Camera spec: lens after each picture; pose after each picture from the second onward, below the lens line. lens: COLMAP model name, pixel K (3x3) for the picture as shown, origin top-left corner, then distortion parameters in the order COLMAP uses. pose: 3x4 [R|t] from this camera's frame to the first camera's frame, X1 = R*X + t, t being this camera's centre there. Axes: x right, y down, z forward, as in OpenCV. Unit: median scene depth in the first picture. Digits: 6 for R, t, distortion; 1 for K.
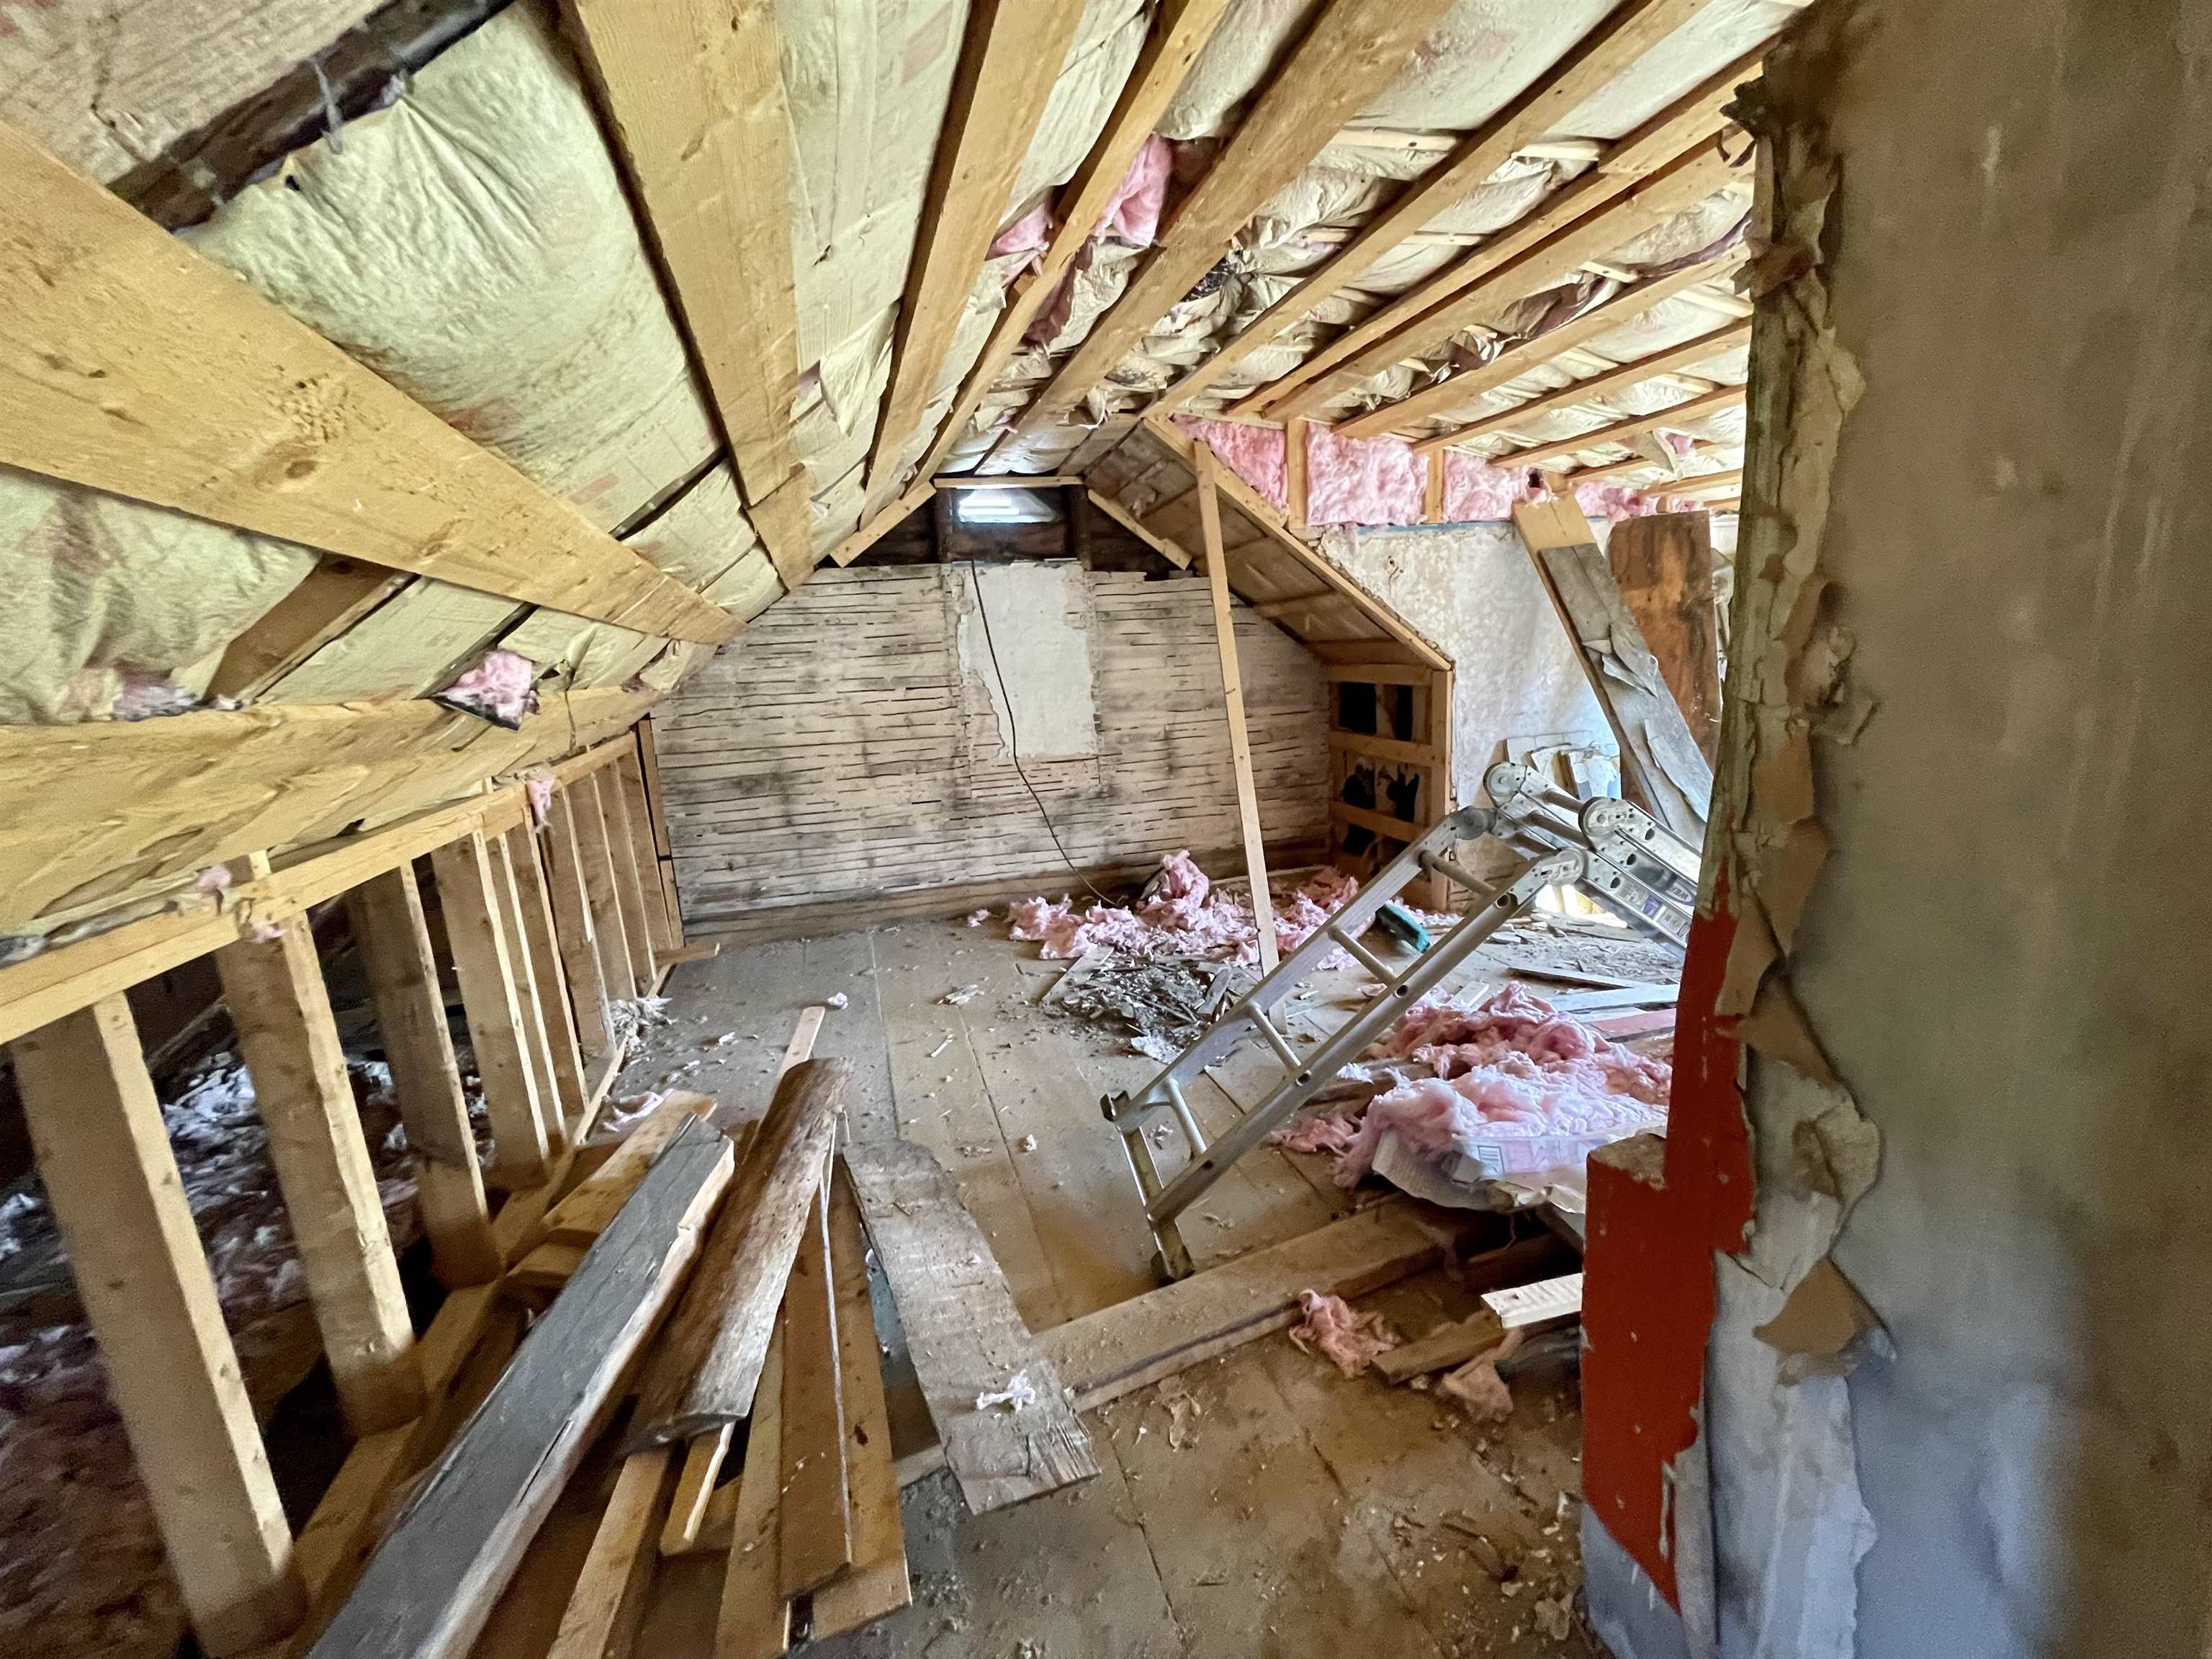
lens RADIAL K [[891.7, 0, 1101.8], [0, 891.7, 829.5], [0, 0, 1]] dist [0.004713, -0.000133]
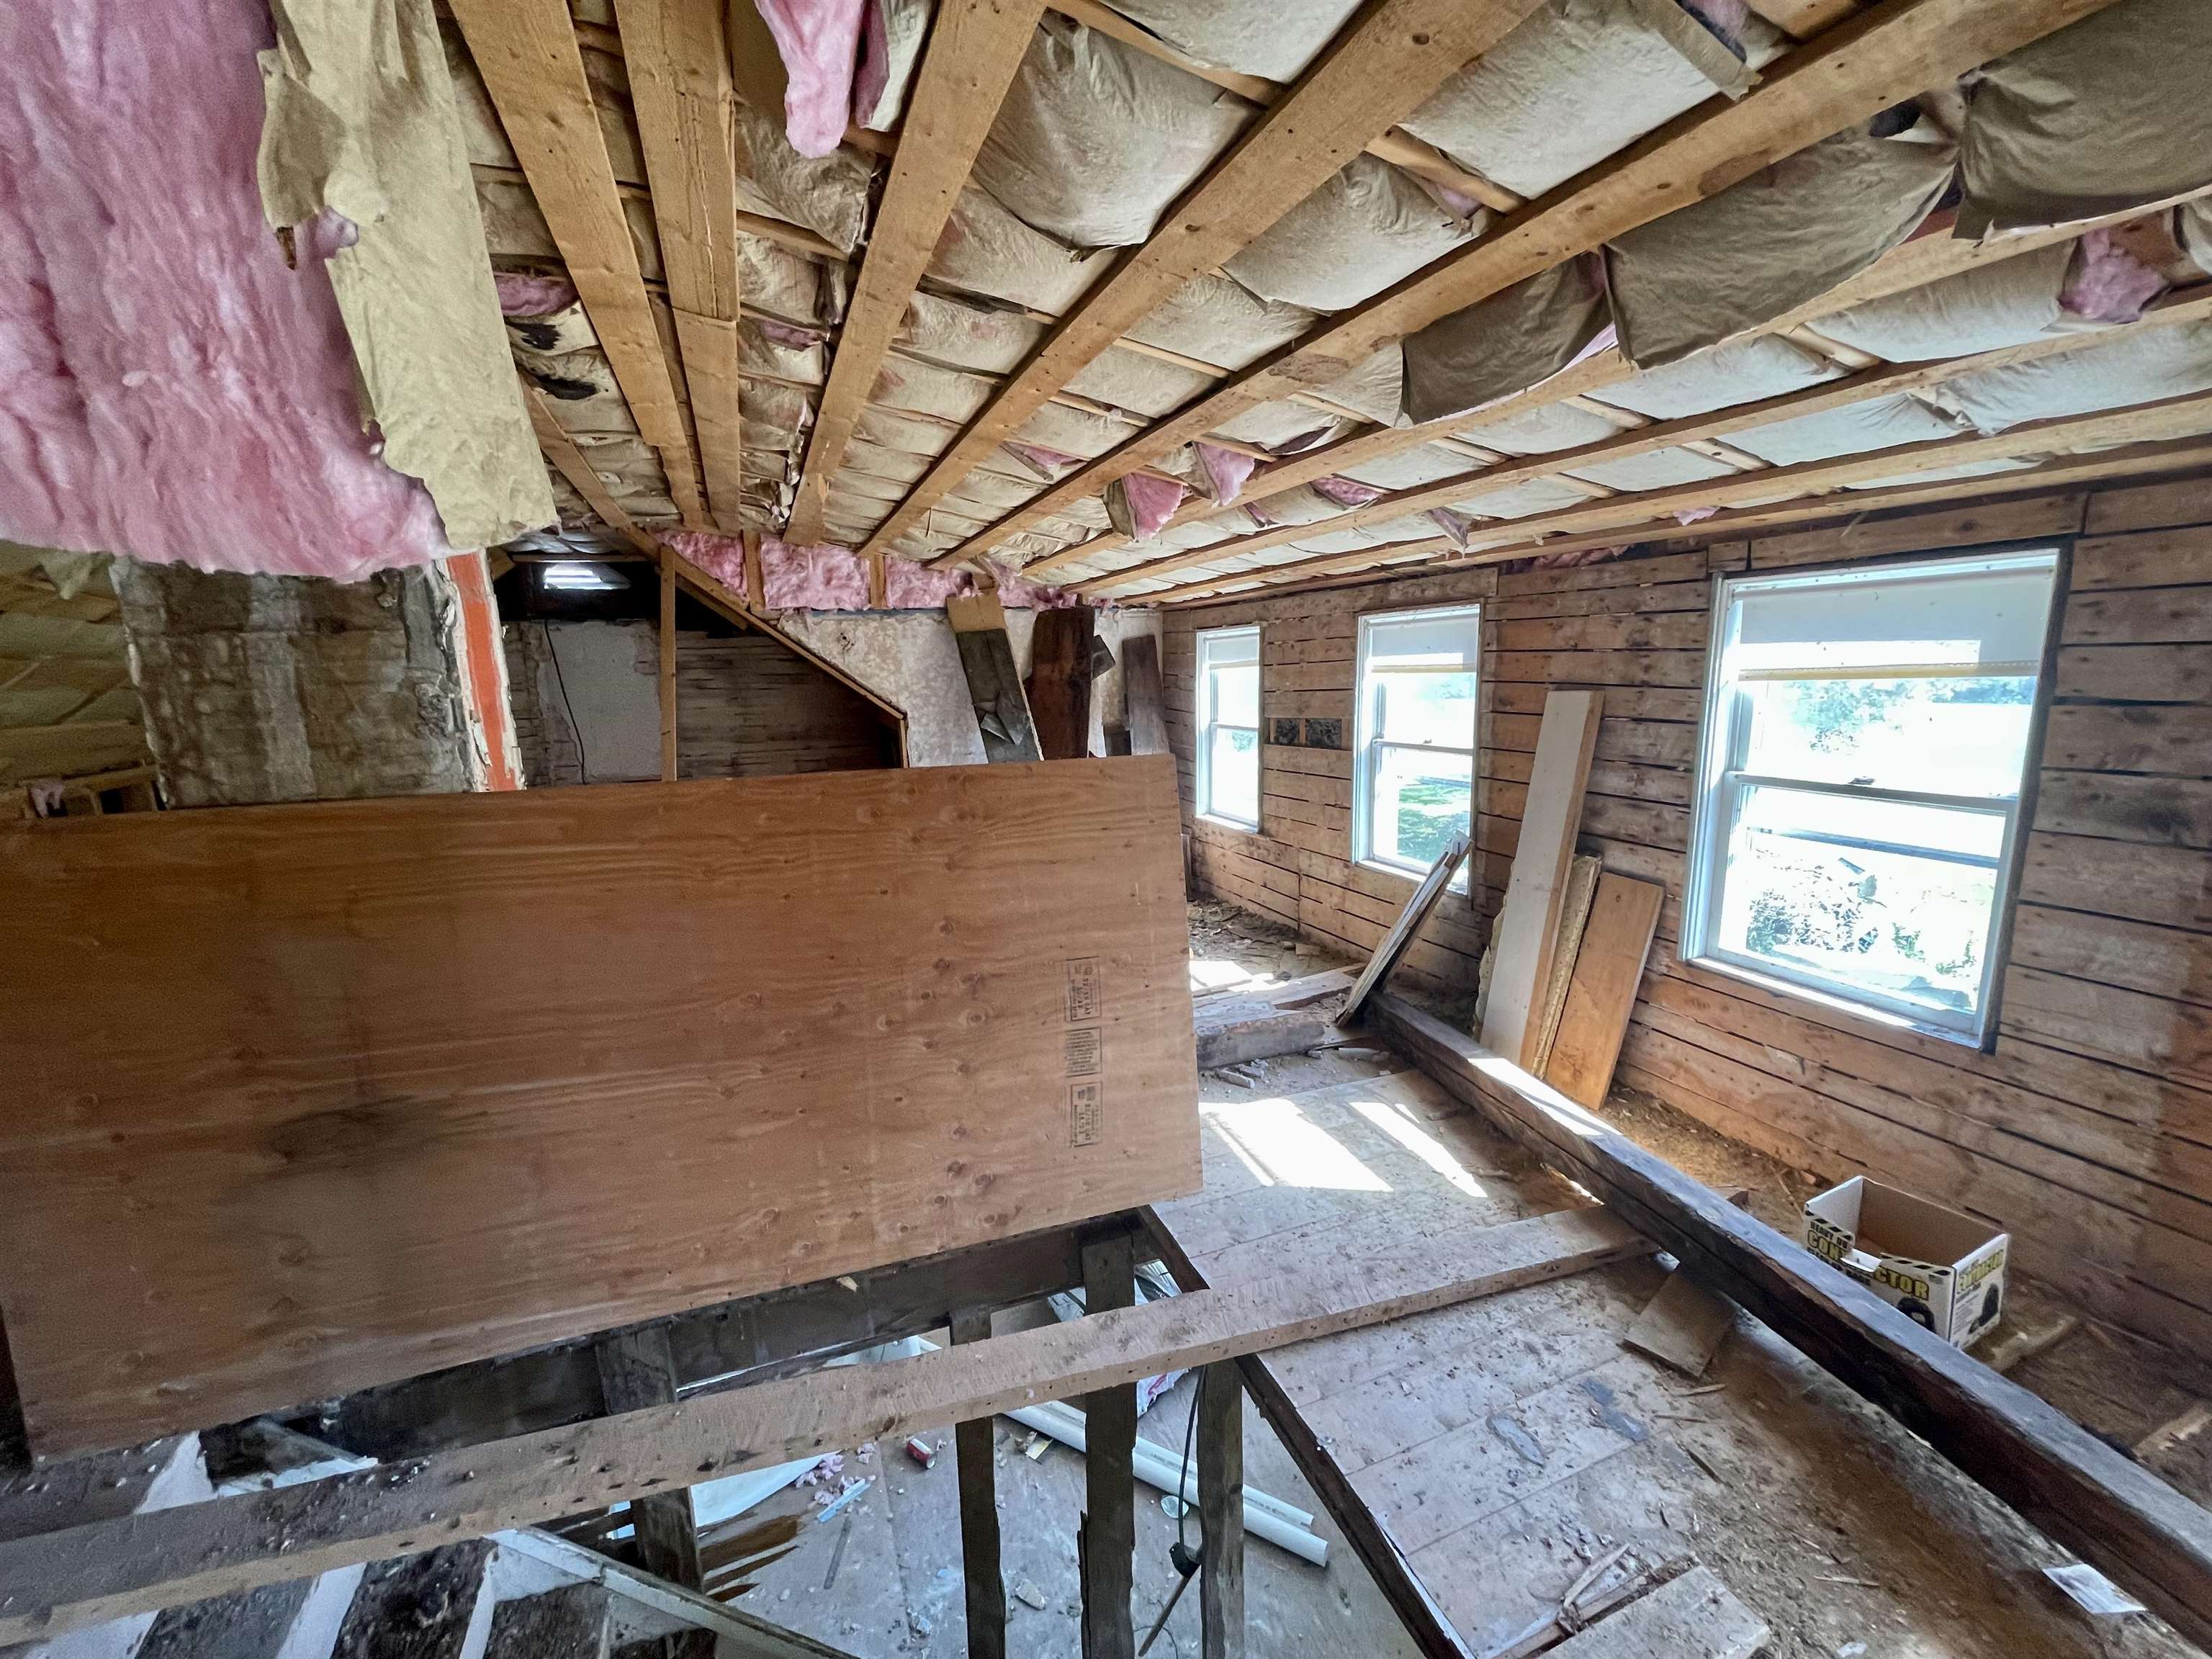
lens RADIAL K [[891.7, 0, 1110.7], [0, 891.7, 833.6], [0, 0, 1]] dist [0.004713, -0.000133]
pose [[0.997170, 0.020602, 0.072301, 0.628703], [-0.019663, 0.999713, -0.013676, 0.001722], [-0.072562, 0.012216, 0.997289, -0.346081]]
